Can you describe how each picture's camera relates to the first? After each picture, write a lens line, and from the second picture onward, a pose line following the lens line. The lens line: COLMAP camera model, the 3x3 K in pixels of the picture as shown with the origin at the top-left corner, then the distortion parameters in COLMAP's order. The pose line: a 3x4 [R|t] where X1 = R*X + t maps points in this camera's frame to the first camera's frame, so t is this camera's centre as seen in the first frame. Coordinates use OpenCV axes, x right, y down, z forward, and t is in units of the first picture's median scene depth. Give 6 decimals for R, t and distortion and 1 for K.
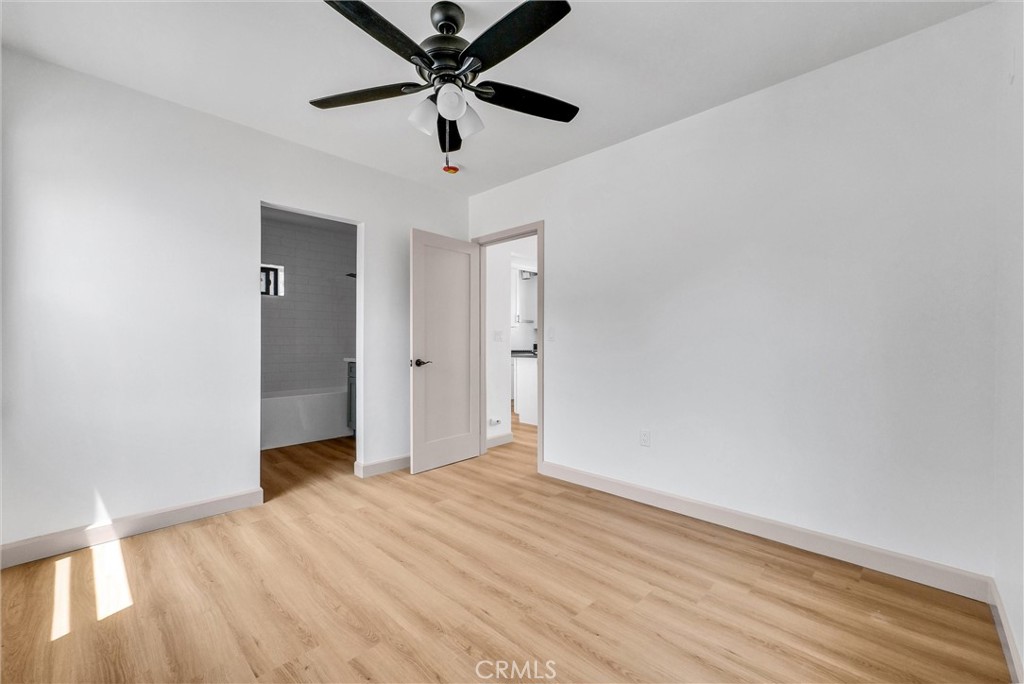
lens RADIAL K [[418.0, 0, 512.2], [0, 418.0, 339.7], [0, 0, 1]] dist [0.007743, 0.001081]
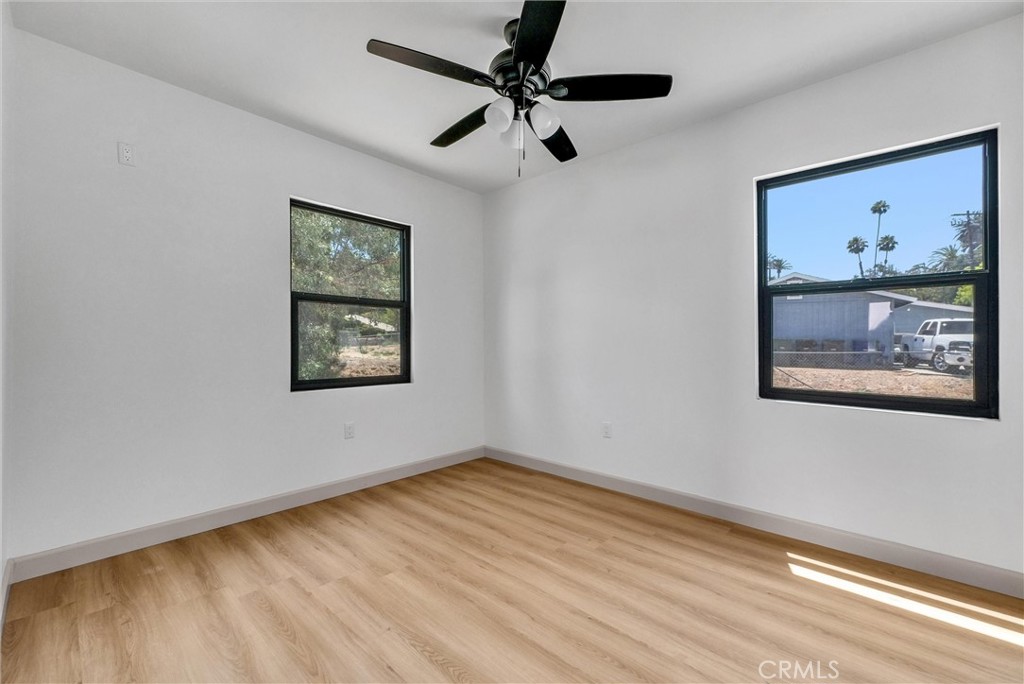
lens RADIAL K [[418.0, 0, 512.1], [0, 418.0, 344.5], [0, 0, 1]] dist [0.007743, 0.001081]
pose [[-0.999627, -0.006104, -0.026618, -0.107608], [-0.006010, 0.999975, -0.003625, 0.015186], [0.026639, -0.003463, -0.999639, 2.100887]]
